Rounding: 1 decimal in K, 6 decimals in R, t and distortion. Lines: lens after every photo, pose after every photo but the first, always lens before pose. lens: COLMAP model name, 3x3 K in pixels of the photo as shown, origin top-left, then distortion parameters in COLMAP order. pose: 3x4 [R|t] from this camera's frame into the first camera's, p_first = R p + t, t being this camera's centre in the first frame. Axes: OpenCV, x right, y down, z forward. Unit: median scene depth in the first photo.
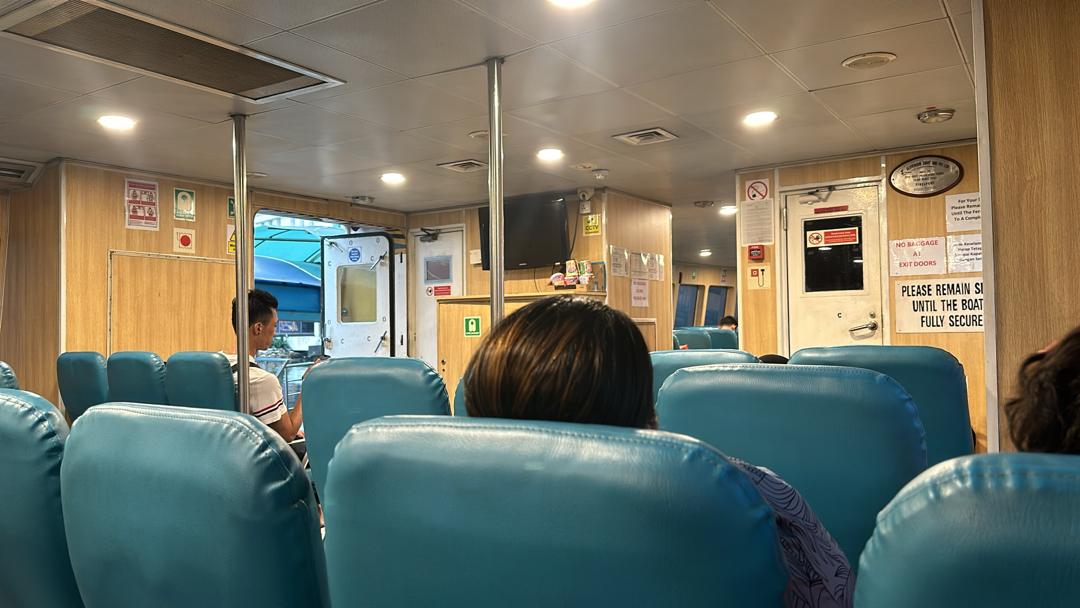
lens RADIAL K [[756.1, 0, 540.4], [0, 756.1, 320.7], [0, 0, 1]] dist [0.023926, -0.010096]
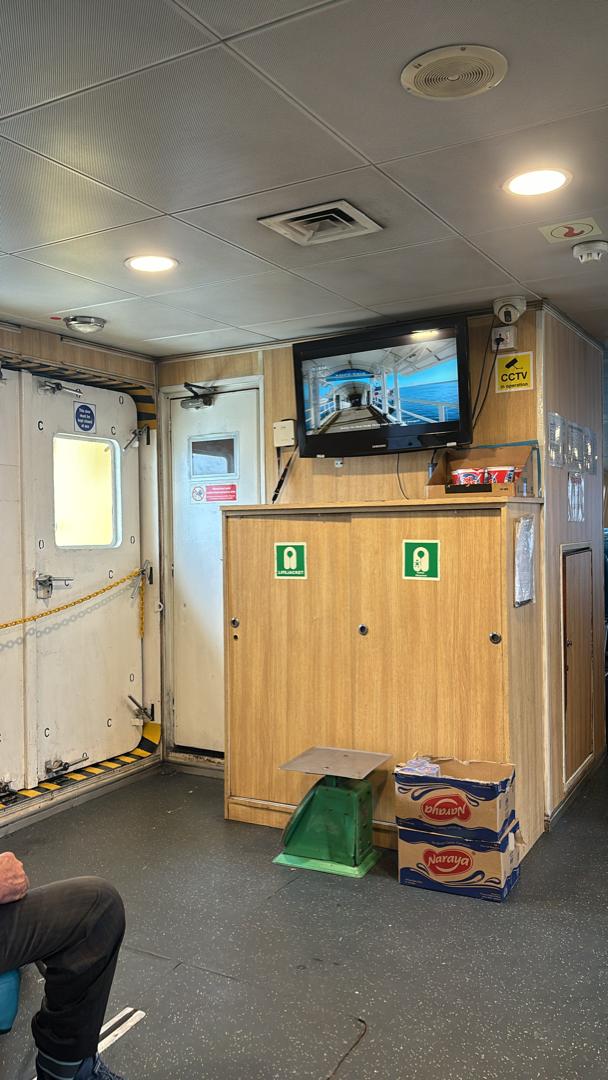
lens RADIAL K [[850.2, 0, 298.2], [0, 850.2, 545.8], [0, 0, 1]] dist [0.032824, -0.045243]
pose [[0.999408, -0.001173, 0.034377, -0.121152], [0.000163, 0.999569, 0.029366, -0.023606], [-0.034397, -0.029343, 0.998977, 0.449700]]
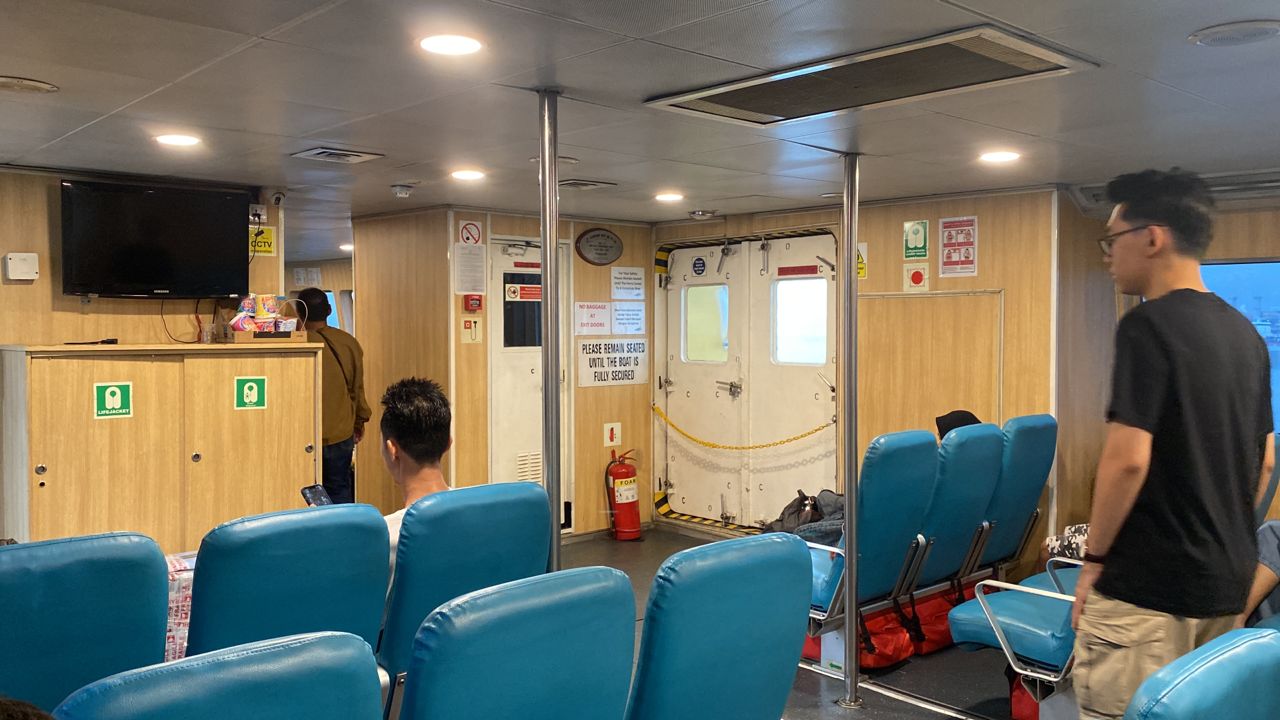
lens RADIAL K [[1007.6, 0, 637.1], [0, 1007.6, 349.3], [0, 0, 1]] dist [0.032824, -0.045243]
pose [[0.256273, -0.005519, 0.966589, -0.819705], [-0.014011, 0.999857, 0.009424, -0.048312], [-0.966503, -0.015958, 0.256159, 0.501321]]
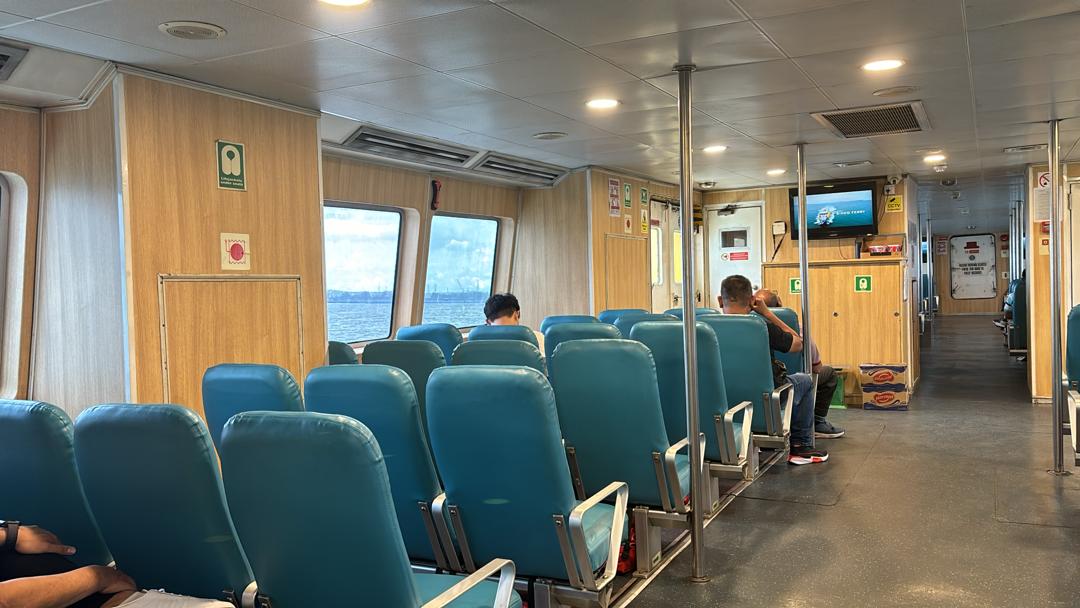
lens RADIAL K [[850.2, 0, 536.4], [0, 850.2, 307.9], [0, 0, 1]] dist [0.032824, -0.045243]
pose [[0.997114, -0.017801, 0.073807, -0.722023], [0.014919, 0.999112, 0.039415, -0.020473], [-0.074443, -0.038200, 0.996493, -0.434425]]
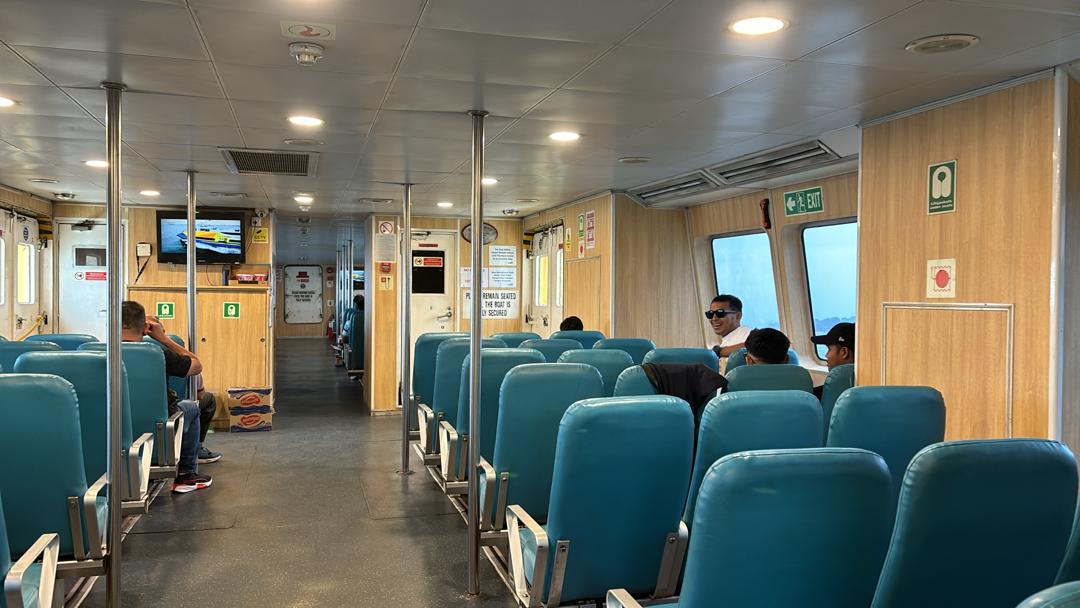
lens RADIAL K [[850.2, 0, 541.2], [0, 850.2, 311.4], [0, 0, 1]] dist [0.032824, -0.045243]
pose [[0.669593, 0.009490, 0.742668, -0.817305], [-0.028963, 0.999491, 0.013341, -0.030676], [-0.742163, -0.030443, 0.669527, -0.436997]]
